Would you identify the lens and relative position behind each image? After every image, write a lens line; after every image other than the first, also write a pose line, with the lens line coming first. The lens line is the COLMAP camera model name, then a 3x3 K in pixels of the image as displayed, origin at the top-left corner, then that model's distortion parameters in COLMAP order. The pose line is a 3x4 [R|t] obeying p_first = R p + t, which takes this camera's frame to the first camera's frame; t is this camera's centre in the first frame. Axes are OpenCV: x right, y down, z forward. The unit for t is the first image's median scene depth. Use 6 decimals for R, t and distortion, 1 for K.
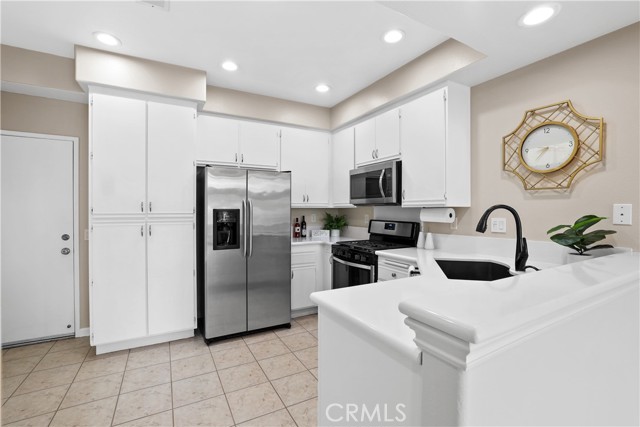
lens RADIAL K [[290.7, 0, 319.1], [0, 290.7, 213.6], [0, 0, 1]] dist [-0.002392, -0.000095]
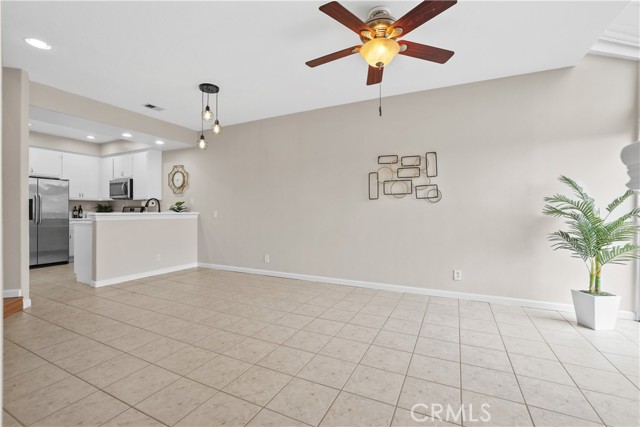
lens RADIAL K [[276.6, 0, 317.8], [0, 276.6, 211.3], [0, 0, 1]] dist [-0.013052, -0.000129]
pose [[0.831664, -0.007623, 0.555227, 0.241735], [0.009852, 0.999951, -0.001028, 0.067425], [-0.555192, 0.006325, 0.831698, -1.250498]]
